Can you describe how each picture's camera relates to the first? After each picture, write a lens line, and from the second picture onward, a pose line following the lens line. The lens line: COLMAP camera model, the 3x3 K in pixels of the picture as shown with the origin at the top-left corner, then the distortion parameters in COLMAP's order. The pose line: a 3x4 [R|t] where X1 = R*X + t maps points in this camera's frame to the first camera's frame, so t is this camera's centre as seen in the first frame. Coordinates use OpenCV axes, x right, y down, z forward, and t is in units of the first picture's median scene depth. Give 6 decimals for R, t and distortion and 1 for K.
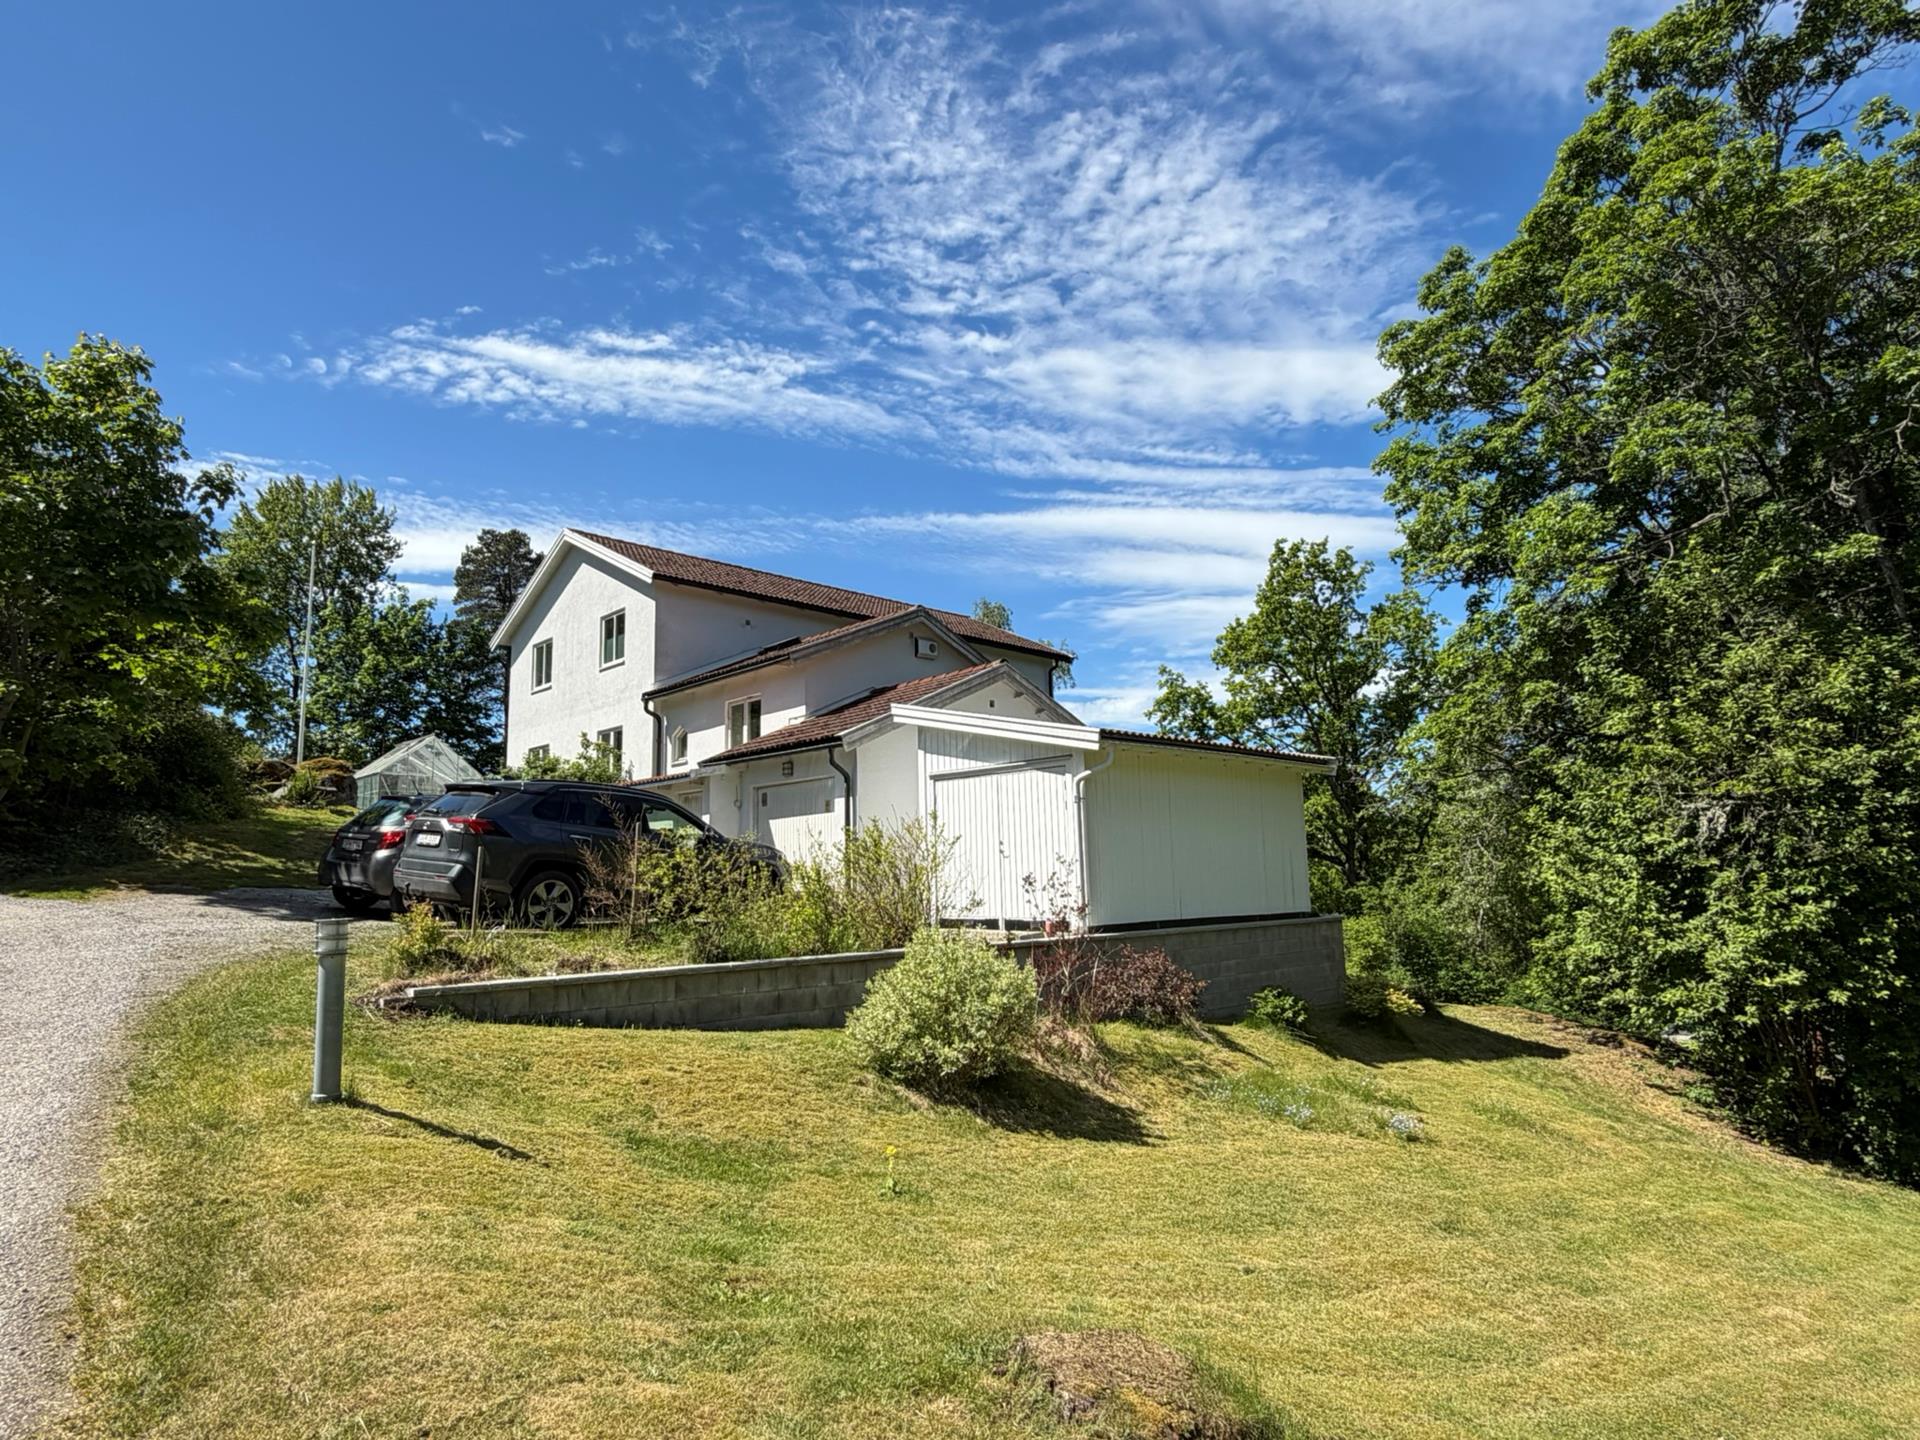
lens RADIAL K [[1081.6, 0, 959.7], [0, 1081.6, 717.1], [0, 0, 1]] dist [-0.000534, 0.000560]
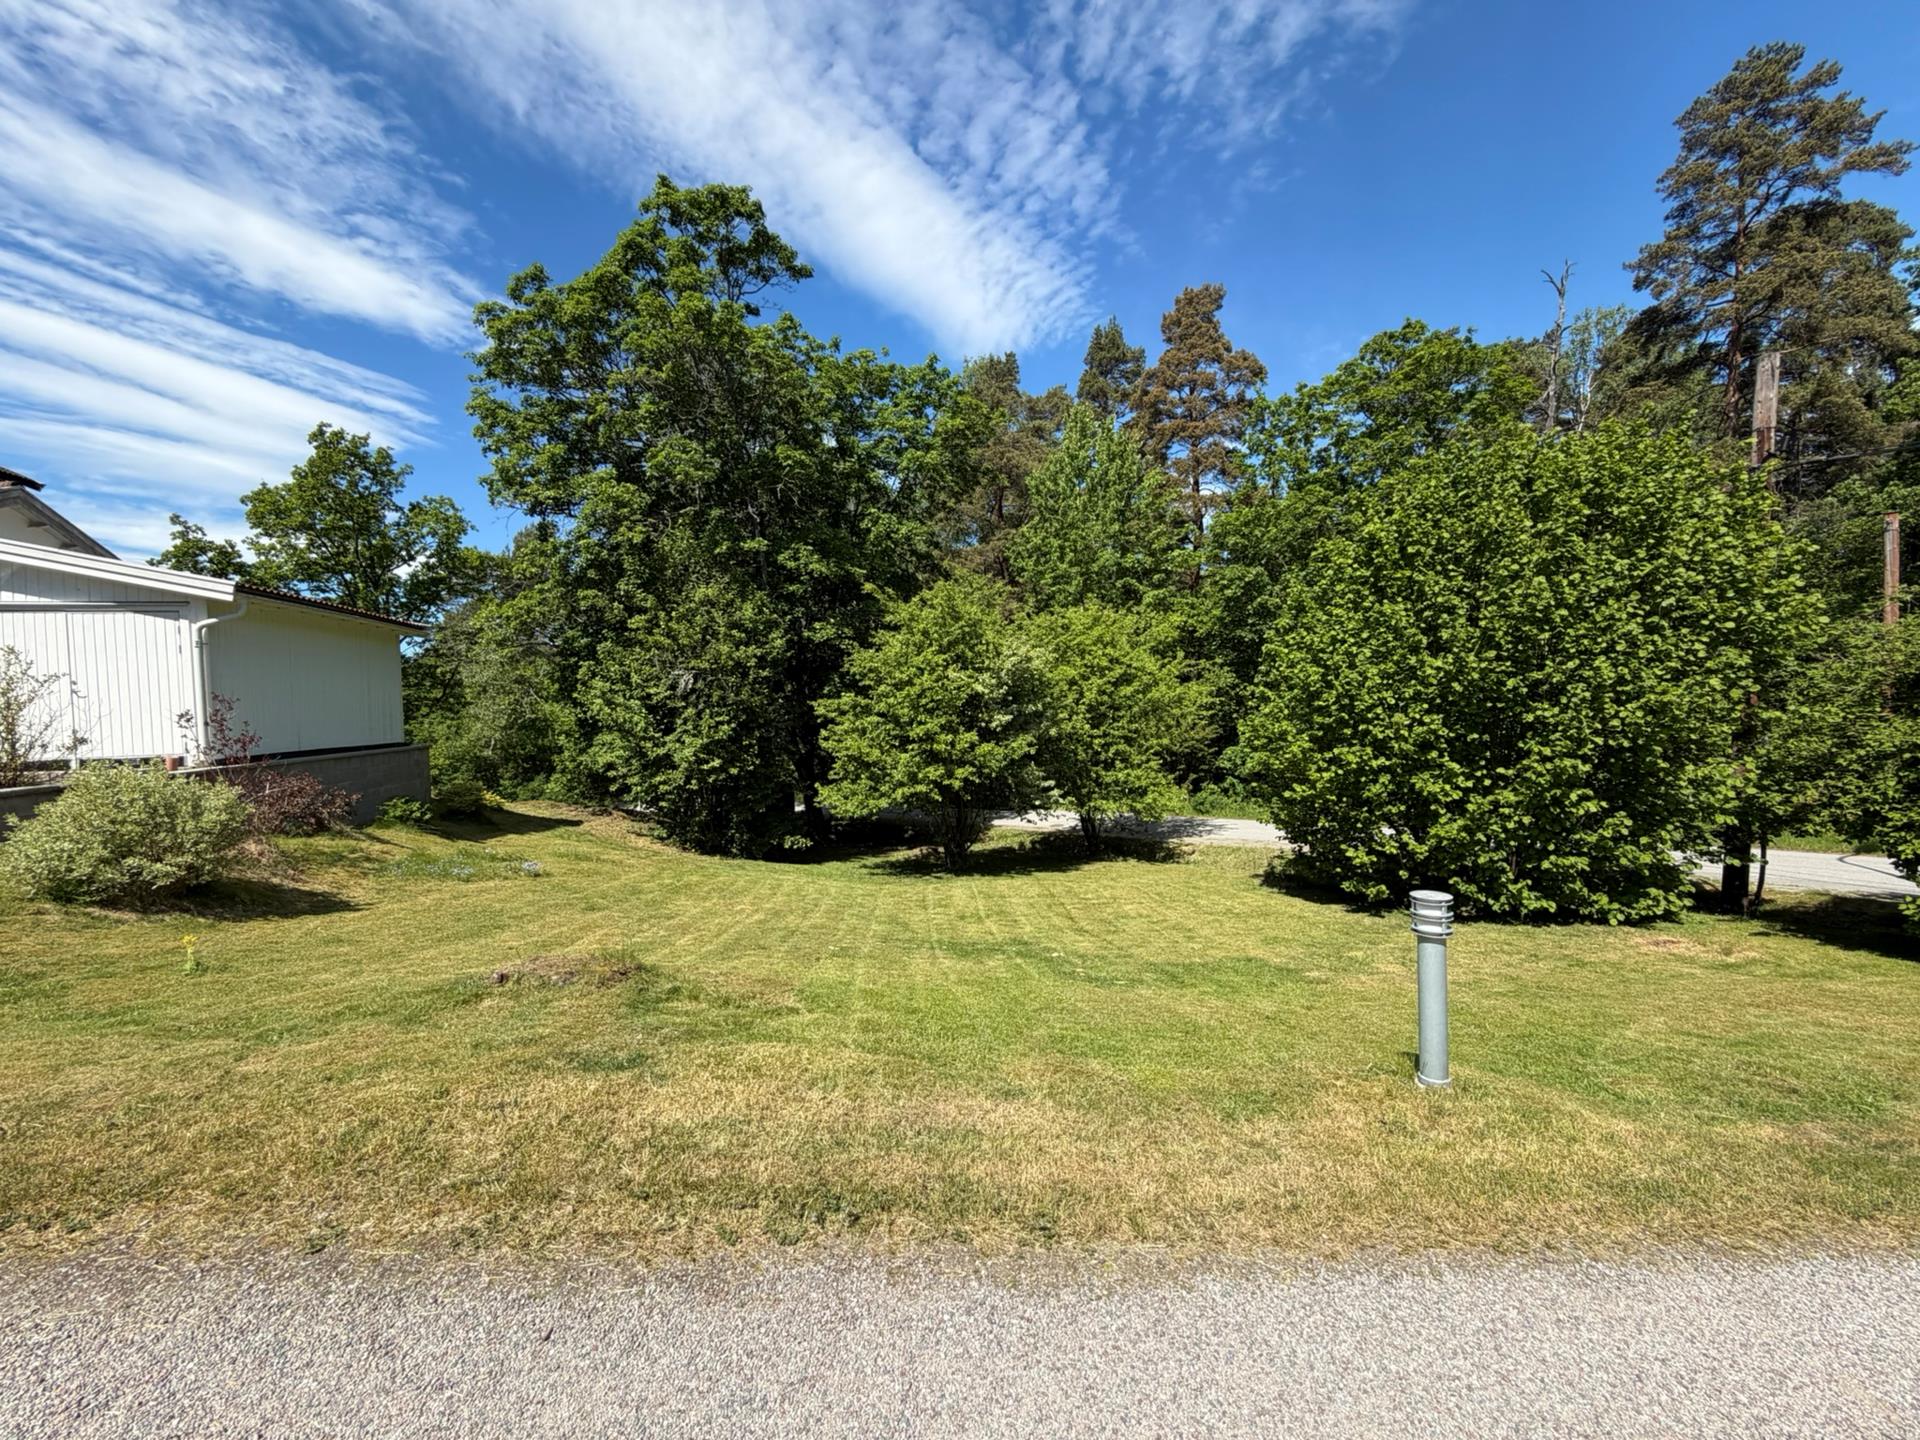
lens RADIAL K [[780.3, 0, 969.2], [0, 780.3, 727.3], [0, 0, 1]] dist [-0.002116, -0.001112]
pose [[0.494616, -0.020914, 0.868860, -0.183747], [-0.113291, 0.989629, 0.088314, 0.002148], [-0.861696, -0.142115, 0.487117, -0.051482]]
